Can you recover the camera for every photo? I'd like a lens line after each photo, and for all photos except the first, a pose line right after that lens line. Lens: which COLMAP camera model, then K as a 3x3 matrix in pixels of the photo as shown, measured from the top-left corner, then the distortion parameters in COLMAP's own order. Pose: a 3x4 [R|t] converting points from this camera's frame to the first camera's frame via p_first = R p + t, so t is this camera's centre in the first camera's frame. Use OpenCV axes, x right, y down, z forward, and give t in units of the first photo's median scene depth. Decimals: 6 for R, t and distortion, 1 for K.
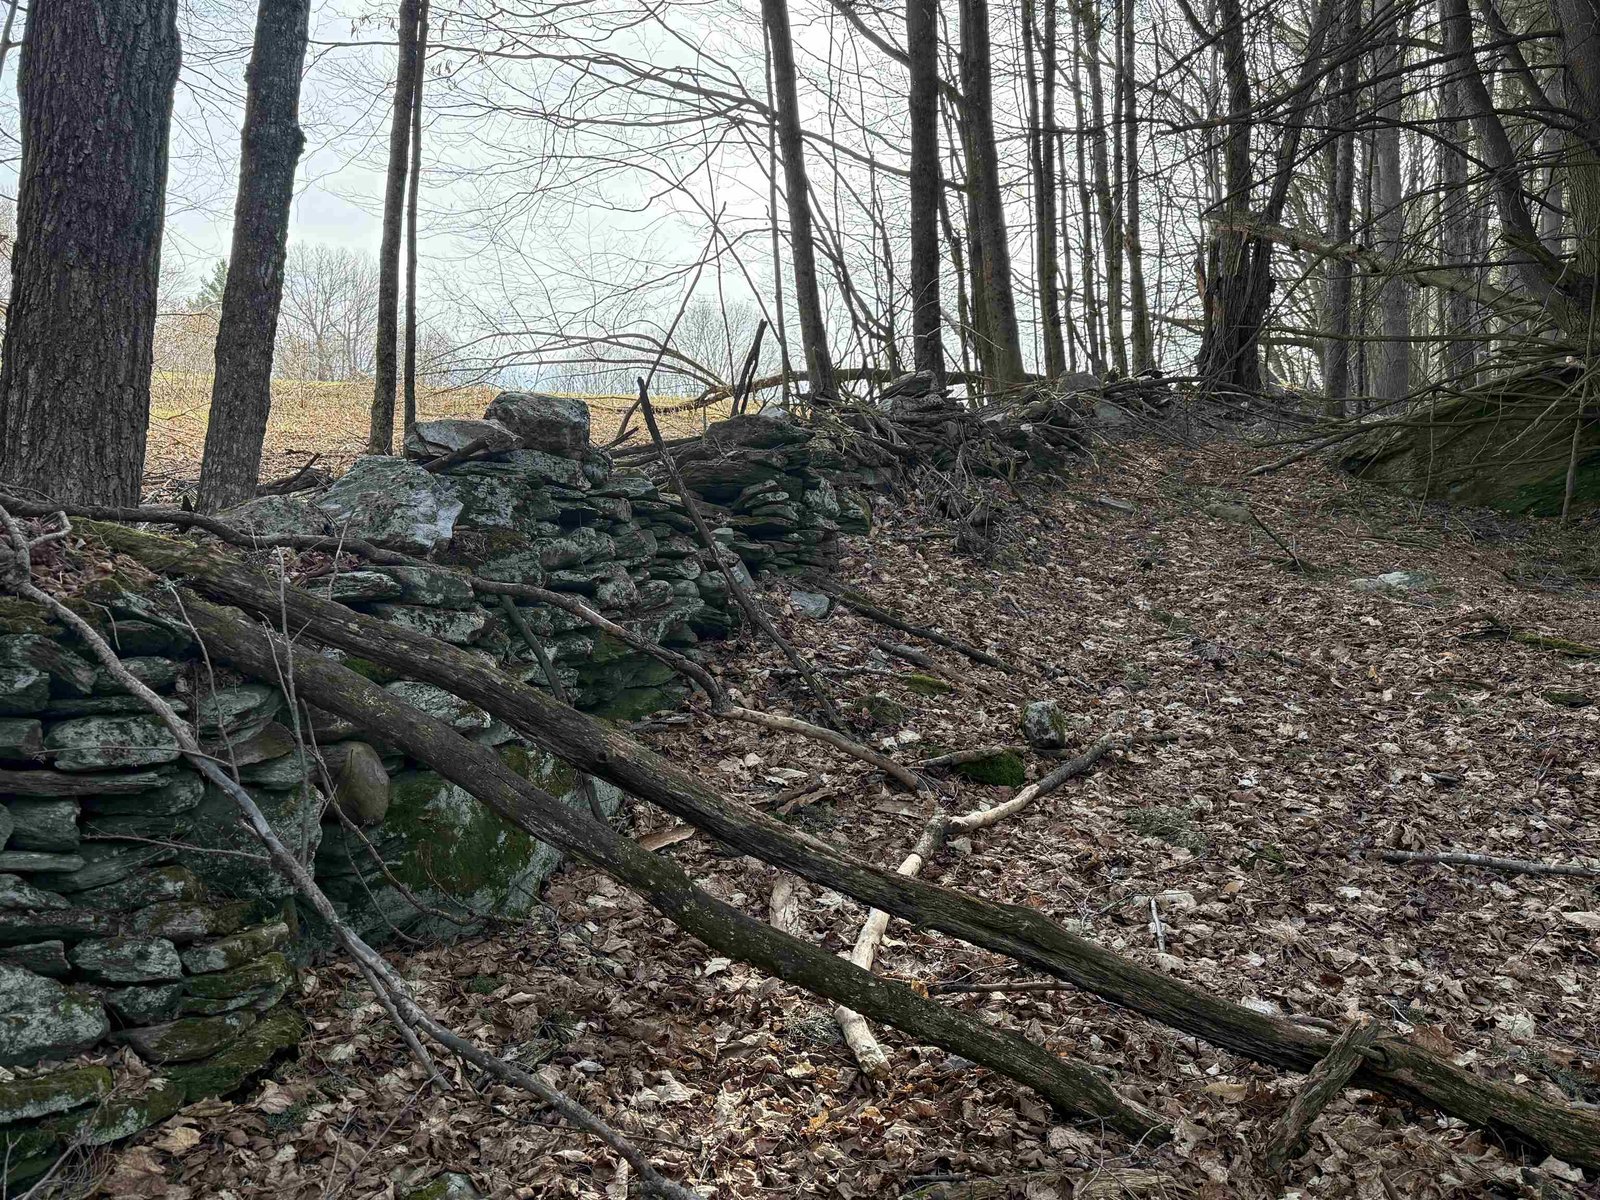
lens RADIAL K [[1428.0, 0, 800.0], [0, 1428.0, 600.0], [0, 0, 1]] dist [0.031395, -0.028394]
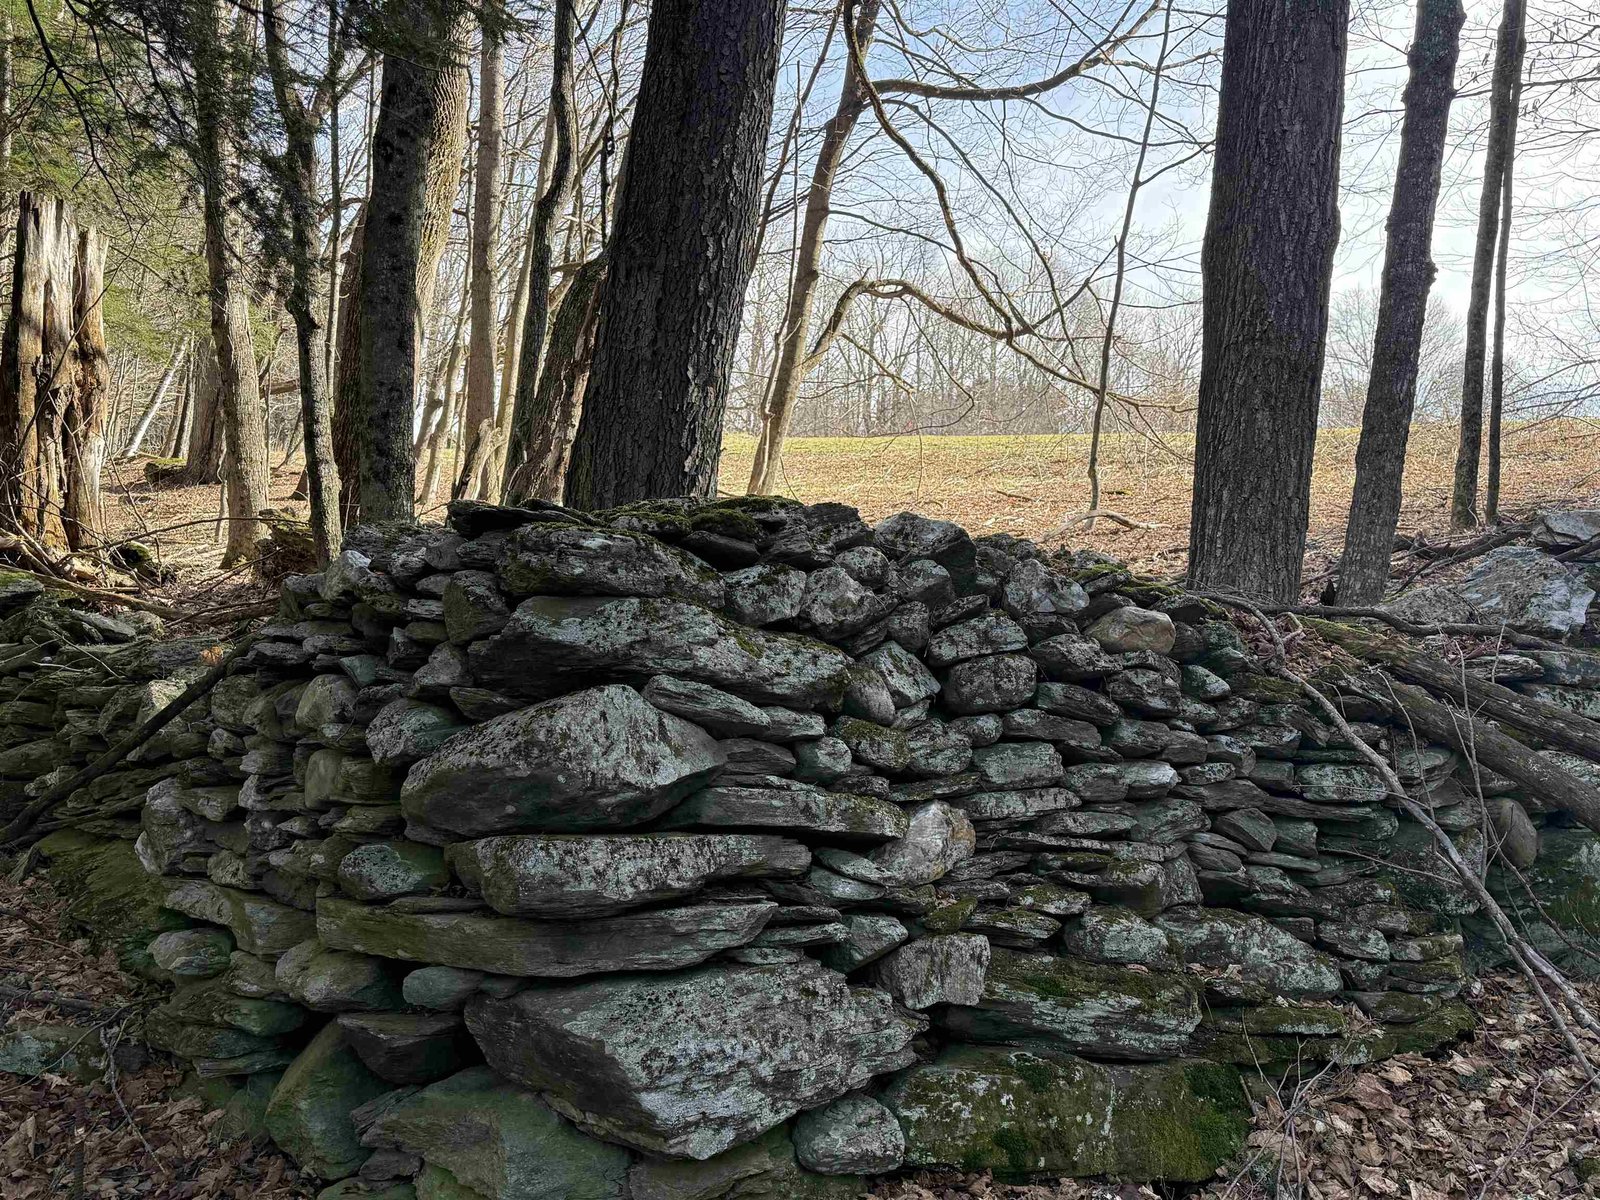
lens RADIAL K [[1428.0, 0, 800.0], [0, 1428.0, 600.0], [0, 0, 1]] dist [0.031395, -0.028394]
pose [[0.764794, 0.001727, -0.644272, 0.018357], [-0.021137, 0.999525, -0.022412, -0.035931], [0.643927, 0.030759, 0.764468, -0.401622]]
